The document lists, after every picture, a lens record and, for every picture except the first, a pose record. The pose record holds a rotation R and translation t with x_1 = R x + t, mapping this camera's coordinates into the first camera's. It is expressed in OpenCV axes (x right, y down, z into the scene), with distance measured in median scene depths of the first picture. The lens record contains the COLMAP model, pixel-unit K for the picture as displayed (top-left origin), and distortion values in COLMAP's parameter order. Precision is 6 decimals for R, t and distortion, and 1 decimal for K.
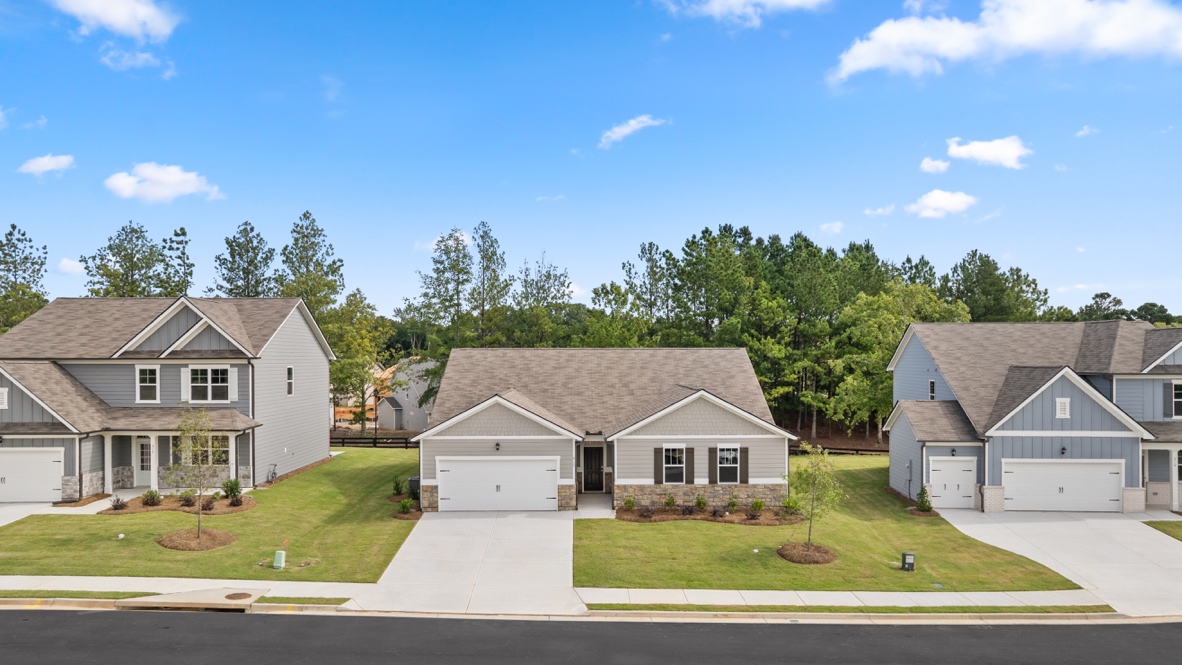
lens RADIAL K [[833.2, 0, 590.0], [0, 833.2, 358.1], [0, 0, 1]] dist [-0.014366, -0.007057]
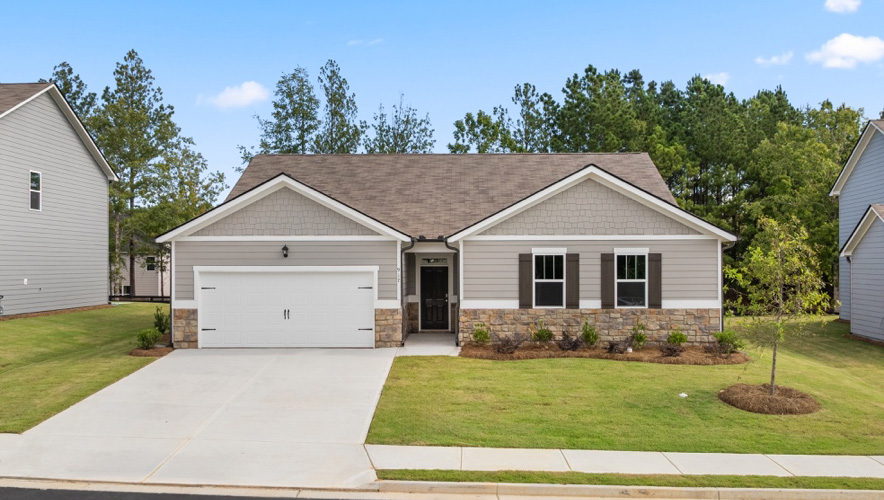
lens RADIAL K [[835.9, 0, 443.9], [0, 835.9, 254.5], [0, 0, 1]] dist [-0.025859, 0.000000]
pose [[0.999505, 0.000873, -0.031449, 0.038007], [-0.001221, 0.999938, -0.011038, 0.115356], [0.031438, 0.011071, 0.999444, 0.329765]]
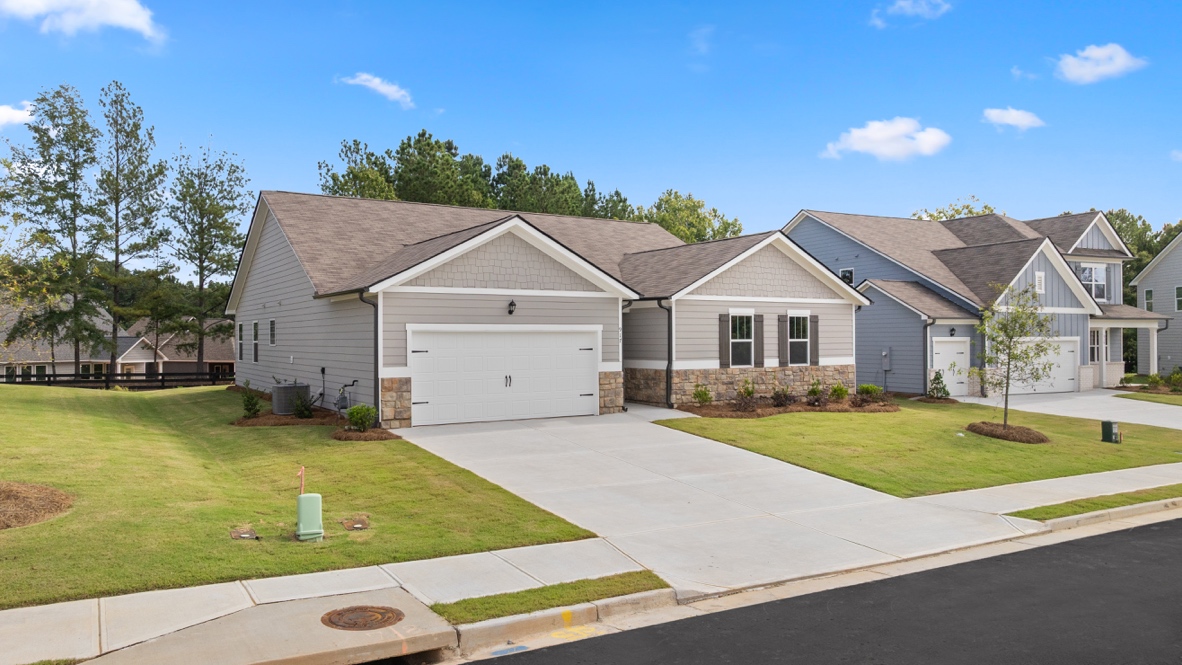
lens RADIAL K [[833.2, 0, 594.2], [0, 833.2, 332.8], [0, 0, 1]] dist [-0.014366, -0.007057]
pose [[0.851601, 0.002793, 0.524183, -0.361387], [0.001140, 0.999974, -0.007179, 0.127252], [-0.524189, 0.006711, 0.851576, 0.480098]]
